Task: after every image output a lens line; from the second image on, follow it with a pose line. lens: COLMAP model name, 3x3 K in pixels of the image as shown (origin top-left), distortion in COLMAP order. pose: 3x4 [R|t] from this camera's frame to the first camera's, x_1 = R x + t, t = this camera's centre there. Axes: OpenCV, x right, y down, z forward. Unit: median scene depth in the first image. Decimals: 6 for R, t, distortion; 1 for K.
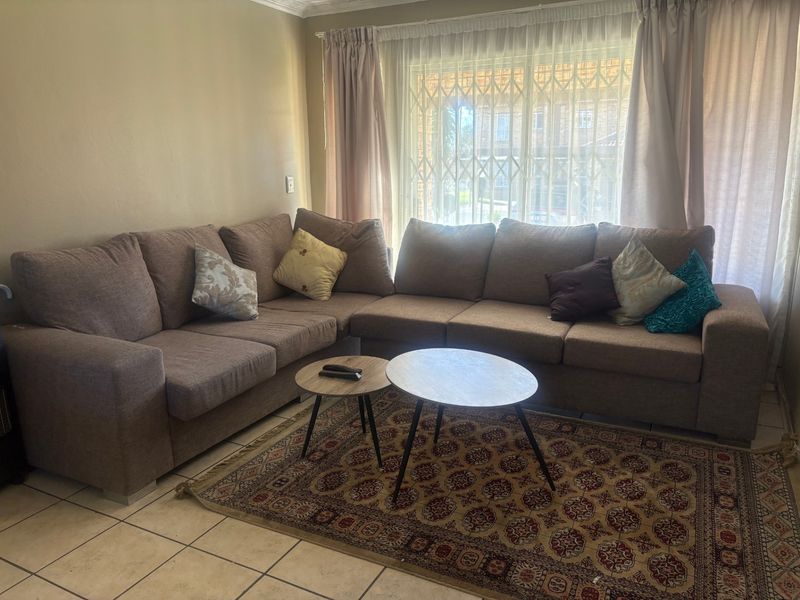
lens RADIAL K [[606.0, 0, 404.3], [0, 606.0, 303.7], [0, 0, 1]] dist [0.042446, -0.030731]
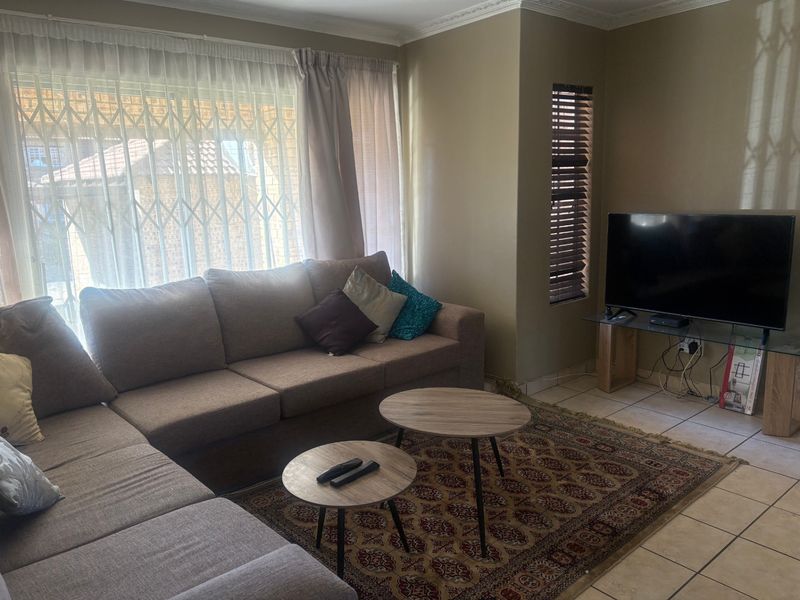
lens RADIAL K [[606.0, 0, 404.3], [0, 606.0, 303.7], [0, 0, 1]] dist [0.042446, -0.030731]
pose [[0.379687, -0.178940, 0.907644, -0.815016], [0.240219, 0.966532, 0.090061, -0.161354], [-0.893383, 0.183839, 0.409964, 0.623277]]
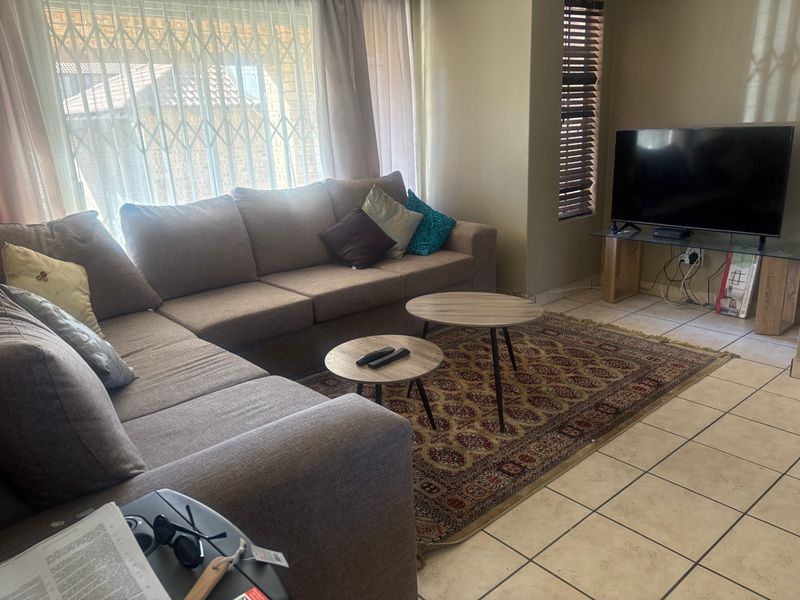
lens RADIAL K [[604.8, 0, 407.9], [0, 604.8, 302.5], [0, 0, 1]] dist [0.045475, -0.043573]
pose [[0.373654, -0.274539, 0.886009, -0.920679], [0.253926, 0.948982, 0.186964, -0.127020], [-0.892135, 0.155120, 0.424303, 0.632136]]
